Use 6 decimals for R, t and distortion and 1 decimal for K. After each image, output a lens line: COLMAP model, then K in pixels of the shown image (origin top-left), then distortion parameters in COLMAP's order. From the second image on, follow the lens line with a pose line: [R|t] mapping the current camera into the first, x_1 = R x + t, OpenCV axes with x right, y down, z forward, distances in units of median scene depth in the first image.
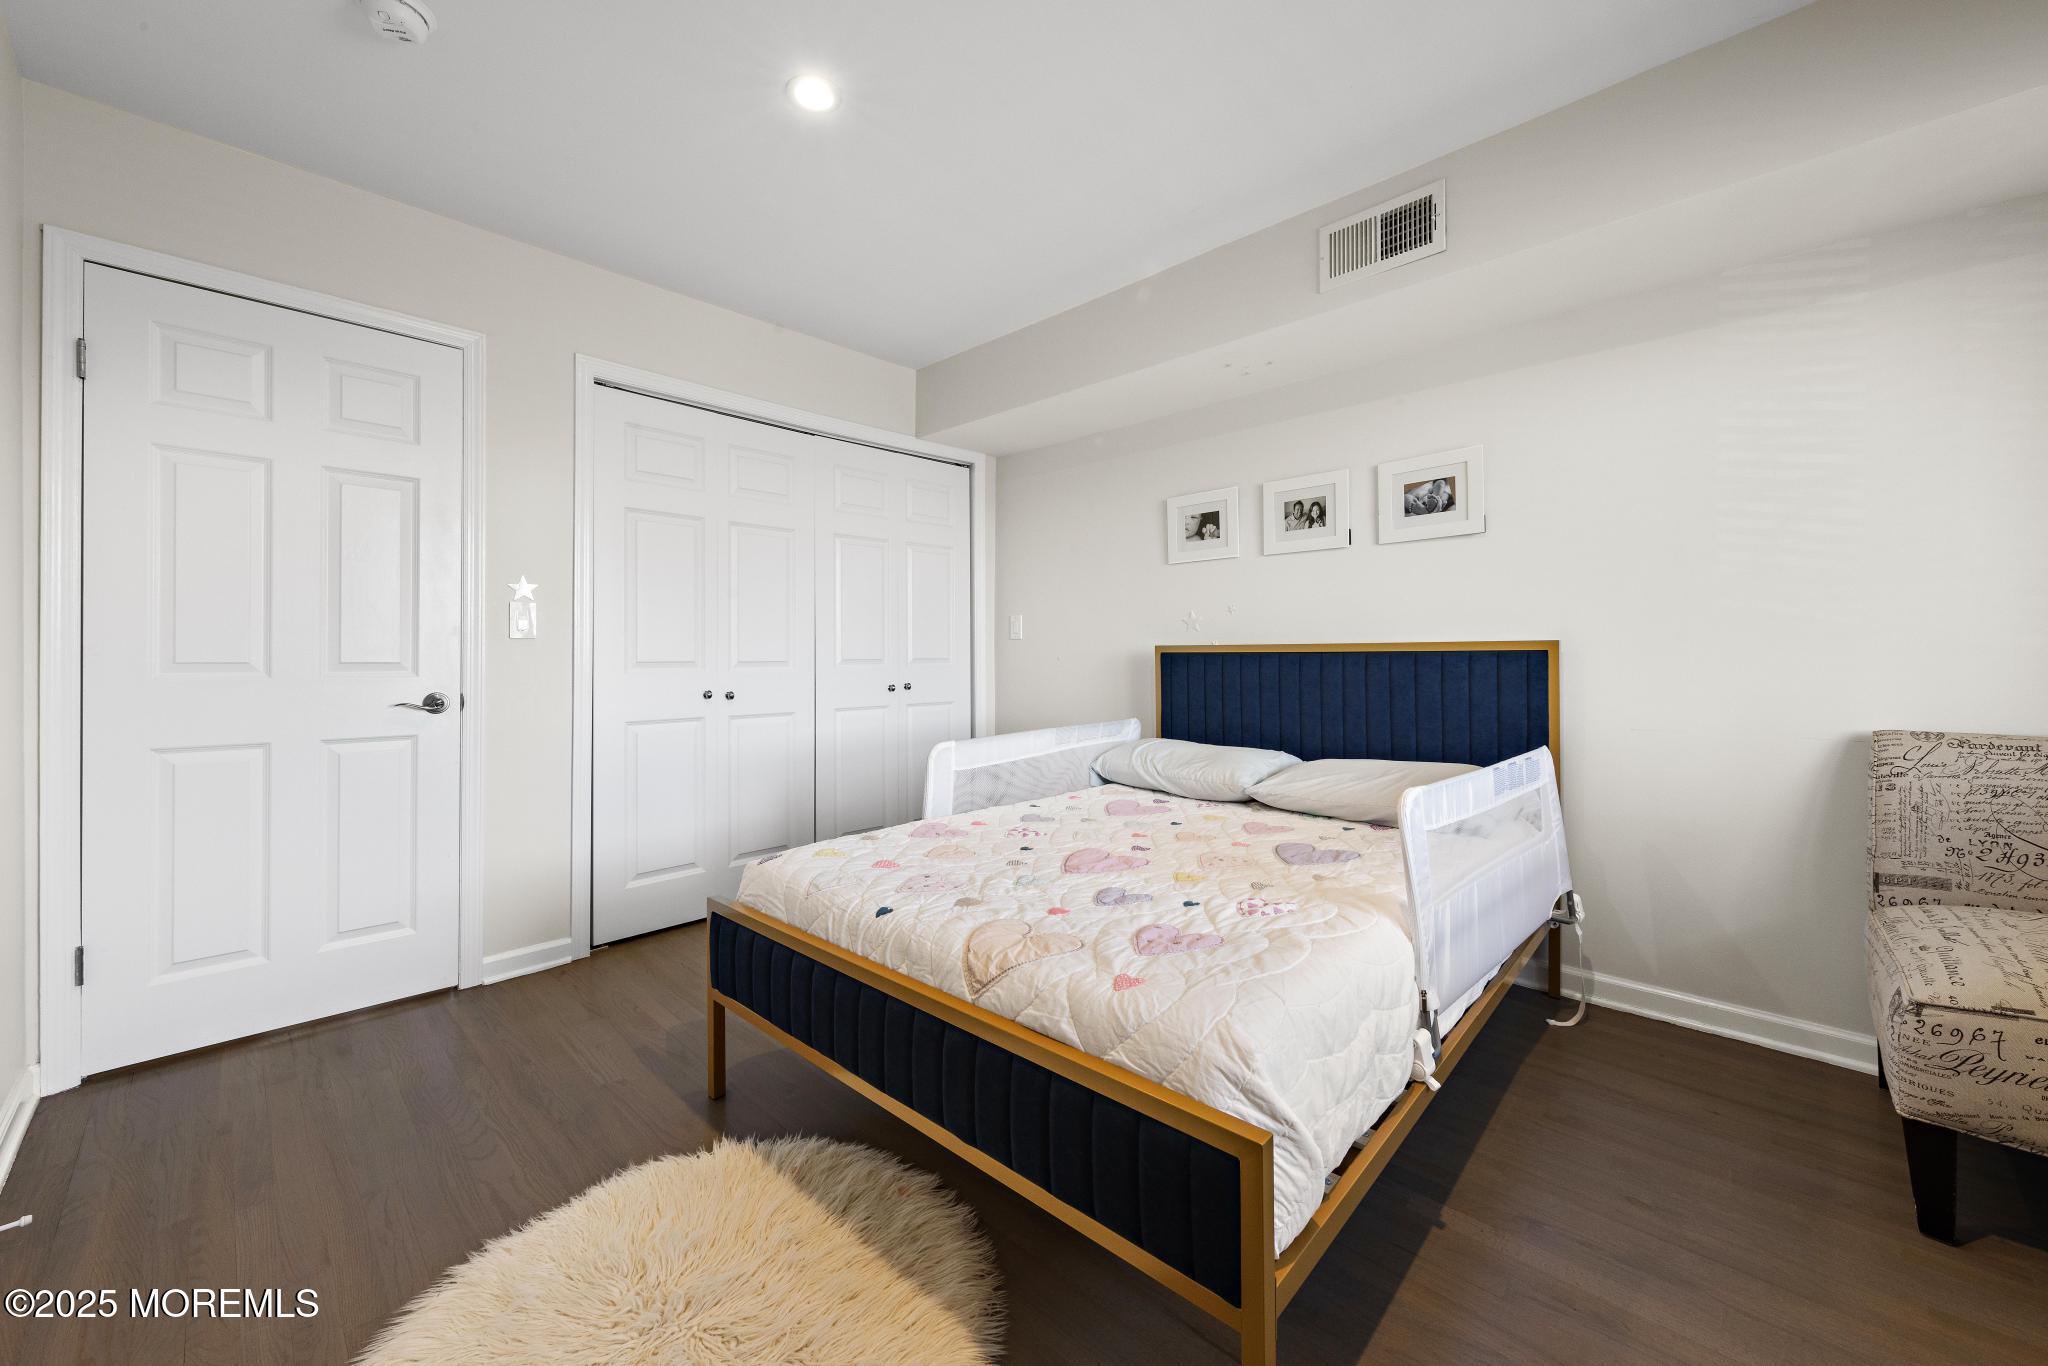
lens RADIAL K [[797.4, 0, 1060.1], [0, 797.4, 650.7], [0, 0, 1]] dist [0.000291, 0.000717]
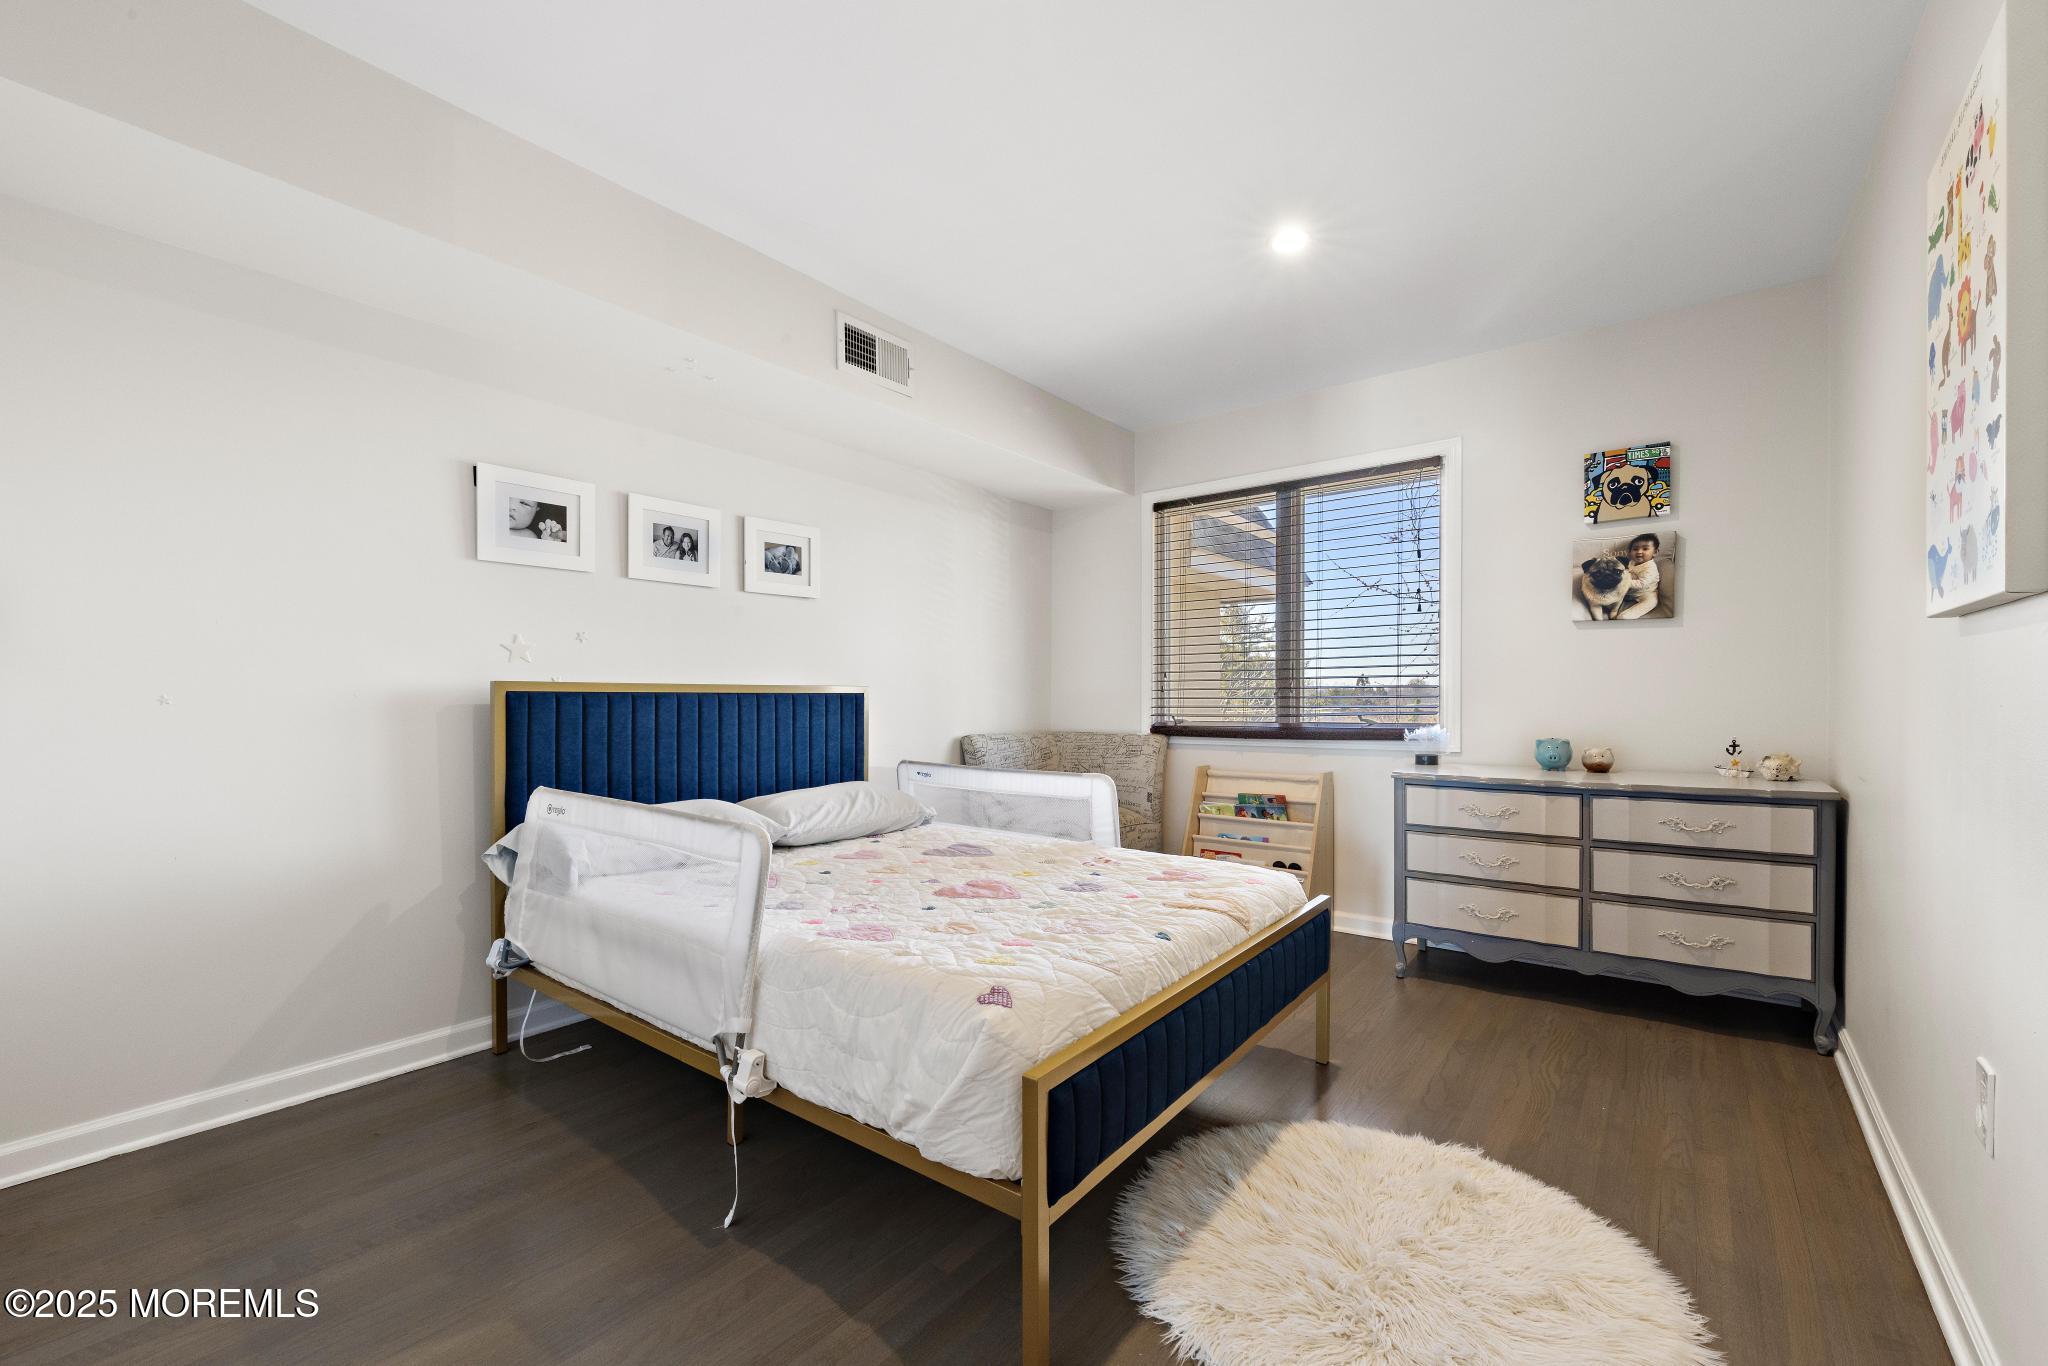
lens RADIAL K [[867.2, 0, 1026.6], [0, 867.2, 691.7], [0, 0, 1]] dist [0.010391, -0.000025]
pose [[-0.104098, 0.007942, 0.994535, -0.730591], [-0.011375, 0.999893, -0.009176, 0.005330], [-0.994502, -0.012268, -0.103997, 0.696618]]
